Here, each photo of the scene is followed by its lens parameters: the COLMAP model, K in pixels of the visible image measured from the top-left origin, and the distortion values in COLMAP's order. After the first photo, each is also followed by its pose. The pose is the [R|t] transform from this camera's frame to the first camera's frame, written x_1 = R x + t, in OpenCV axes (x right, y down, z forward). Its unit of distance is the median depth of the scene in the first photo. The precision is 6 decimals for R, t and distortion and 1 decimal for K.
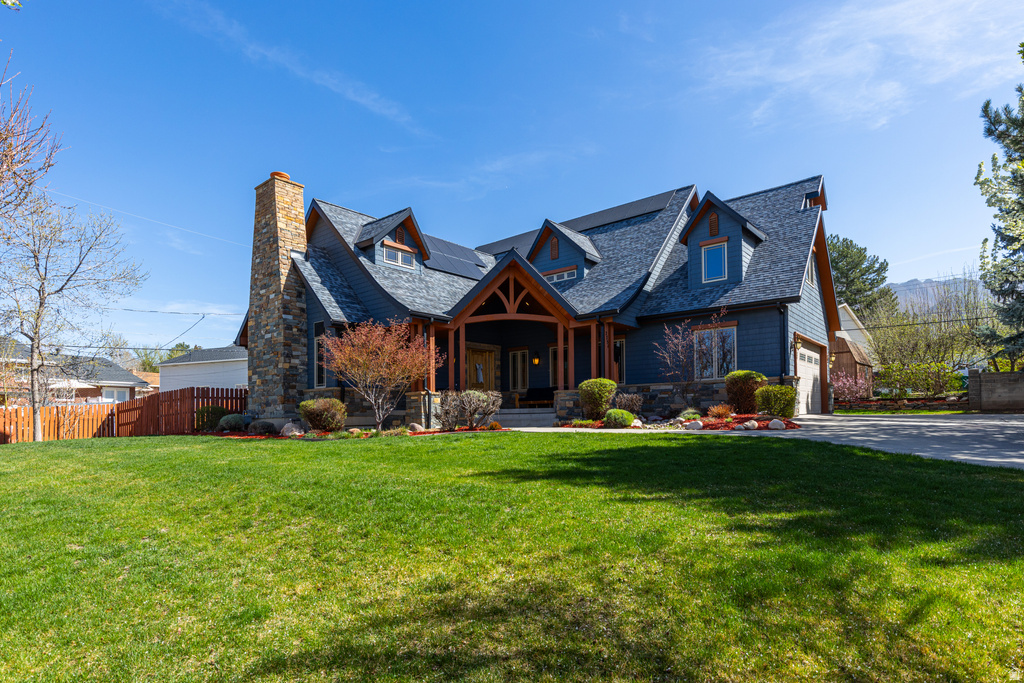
lens RADIAL K [[542.9, 0, 566.9], [0, 542.9, 363.2], [0, 0, 1]] dist [-0.016071, 0.001350]
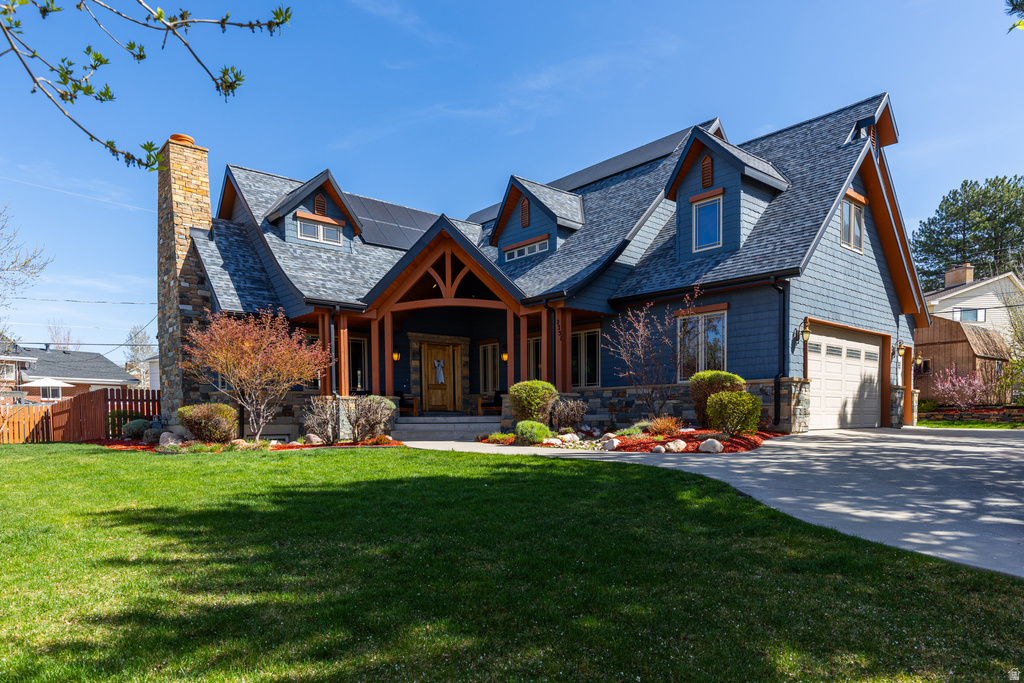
lens RADIAL K [[665.9, 0, 534.2], [0, 665.9, 392.9], [0, 0, 1]] dist [0.011070, -0.012069]
pose [[0.986097, 0.005263, -0.166085, 0.192379], [0.004112, 0.998419, 0.056051, -0.007095], [0.166117, -0.055954, 0.984517, 0.046868]]
